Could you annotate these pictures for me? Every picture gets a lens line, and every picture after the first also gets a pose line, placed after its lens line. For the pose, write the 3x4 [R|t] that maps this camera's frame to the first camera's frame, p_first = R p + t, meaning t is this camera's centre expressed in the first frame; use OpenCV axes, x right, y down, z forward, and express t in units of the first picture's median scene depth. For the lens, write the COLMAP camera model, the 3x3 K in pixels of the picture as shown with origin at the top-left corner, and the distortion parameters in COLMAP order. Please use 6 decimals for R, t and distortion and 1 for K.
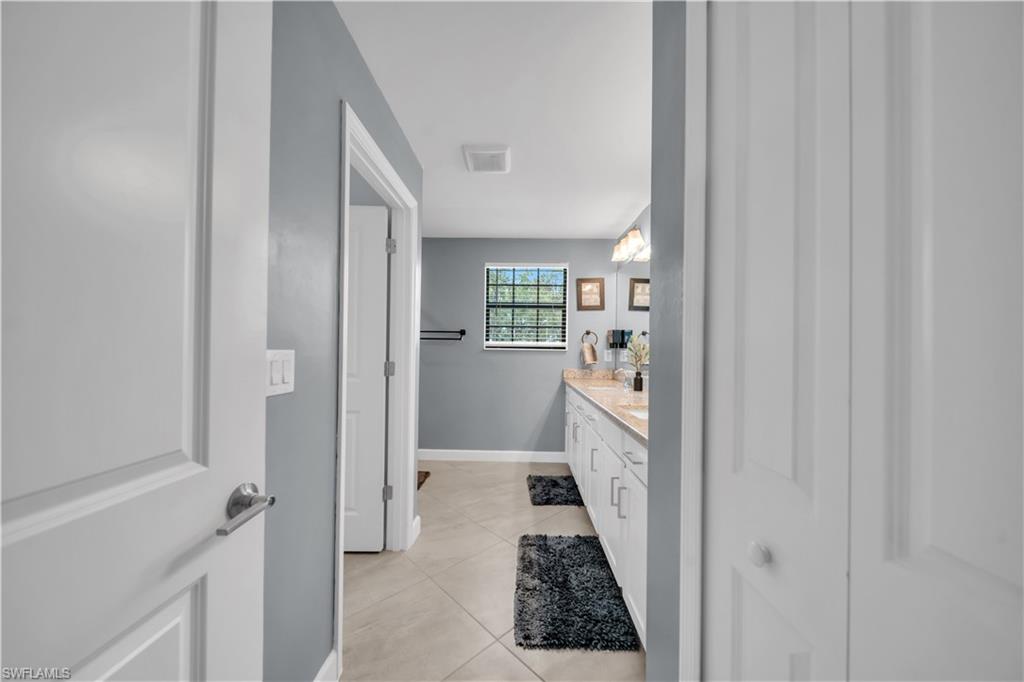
lens RADIAL K [[354.6, 0, 508.7], [0, 354.6, 344.4], [0, 0, 1]] dist [0.004701, -0.000750]
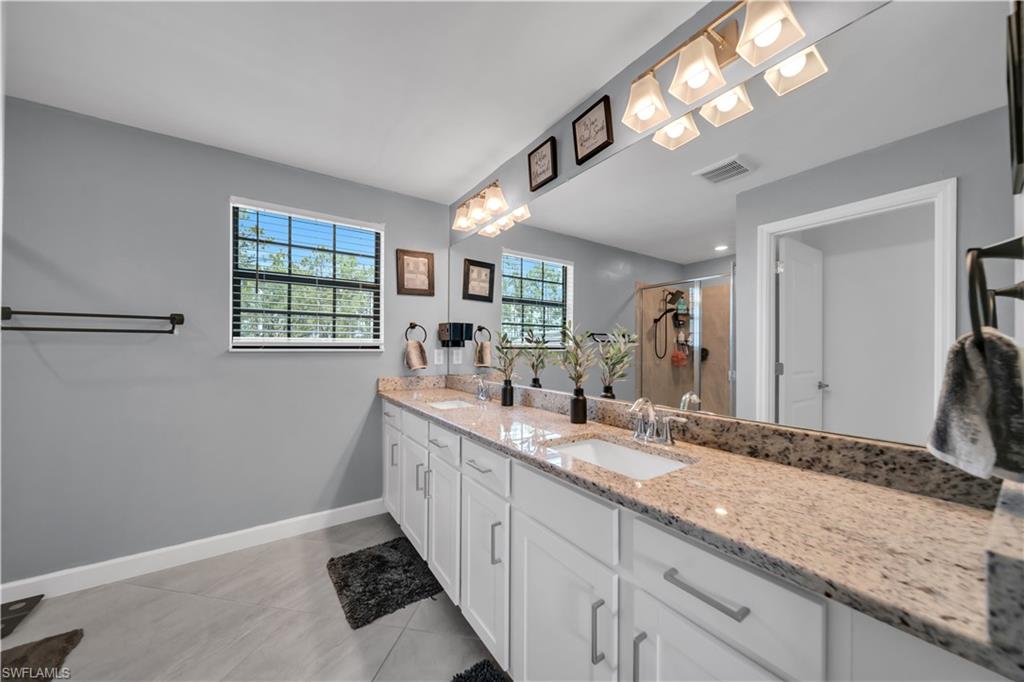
lens RADIAL K [[354.6, 0, 512.4], [0, 354.6, 346.0], [0, 0, 1]] dist [0.004701, -0.000750]
pose [[0.805418, -0.008622, 0.592644, -0.043177], [0.000038, 0.999895, 0.014495, -0.002014], [-0.592707, -0.011652, 0.805334, 0.294183]]
